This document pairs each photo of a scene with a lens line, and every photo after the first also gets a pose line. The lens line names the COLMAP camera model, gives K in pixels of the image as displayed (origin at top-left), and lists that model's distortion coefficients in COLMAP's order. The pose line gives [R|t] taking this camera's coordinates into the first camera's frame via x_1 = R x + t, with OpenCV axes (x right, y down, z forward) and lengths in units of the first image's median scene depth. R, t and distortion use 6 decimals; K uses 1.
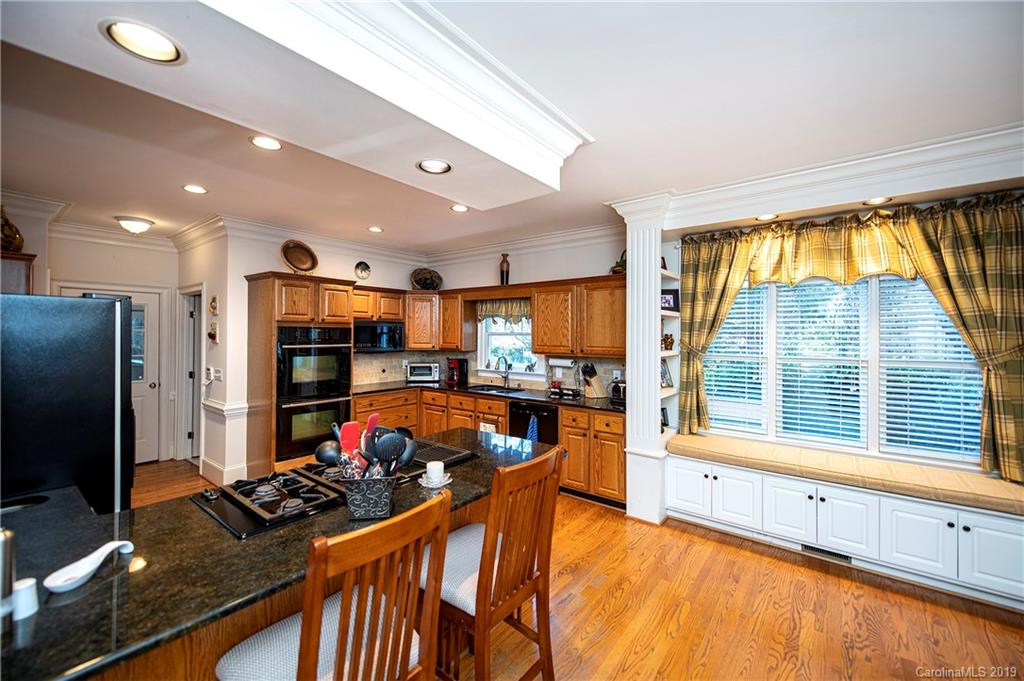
lens RADIAL K [[412.5, 0, 513.2], [0, 412.5, 331.8], [0, 0, 1]] dist [0.003889, -0.001470]
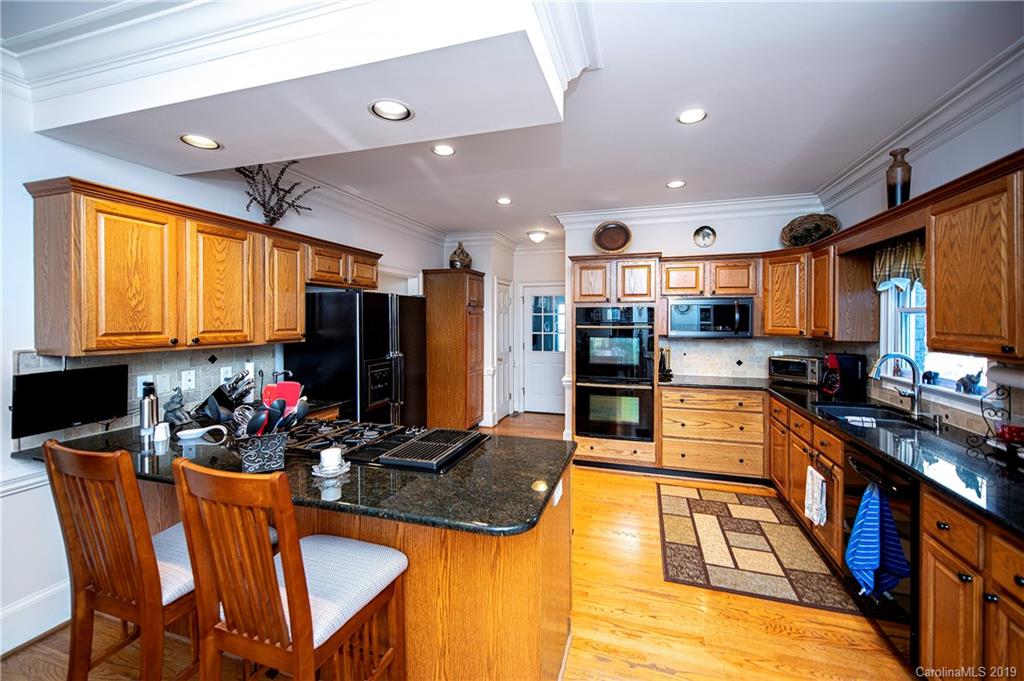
lens RADIAL K [[412.5, 0, 509.1], [0, 412.5, 320.4], [0, 0, 1]] dist [0.003889, -0.001470]
pose [[0.353355, -0.001425, -0.935488, 0.410486], [0.008394, 0.999963, 0.001648, 0.019282], [0.935452, -0.008435, 0.353354, 0.546381]]
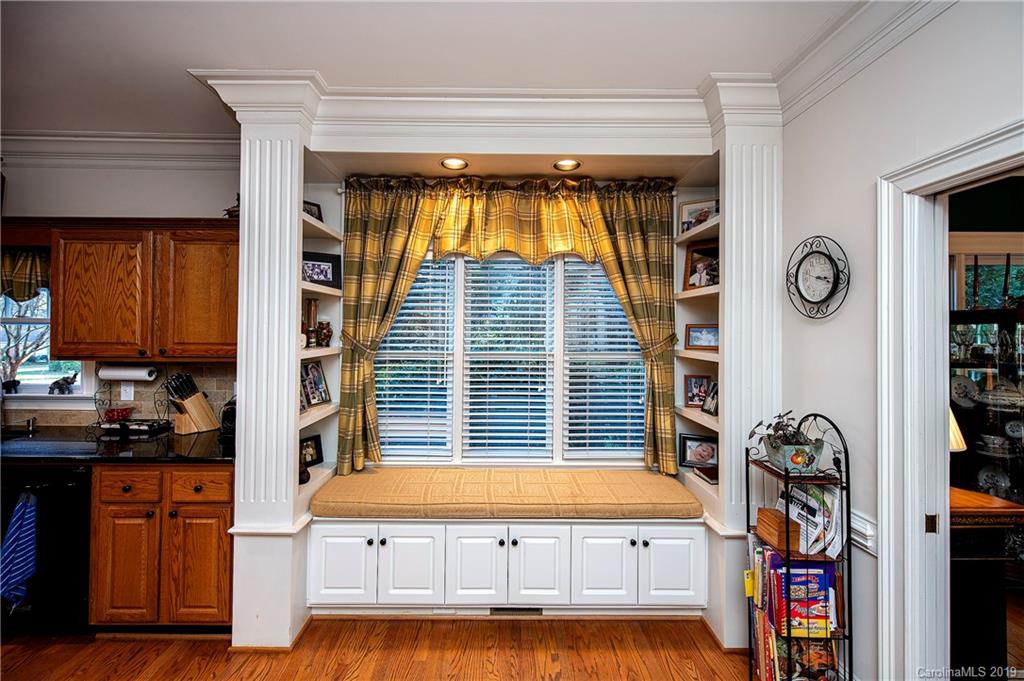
lens RADIAL K [[412.5, 0, 506.6], [0, 412.5, 322.8], [0, 0, 1]] dist [0.003889, -0.001470]
pose [[0.779128, 0.011213, 0.626764, 0.215466], [-0.008326, 0.999937, -0.007539, 0.010108], [-0.626809, 0.000655, 0.779173, 0.348045]]
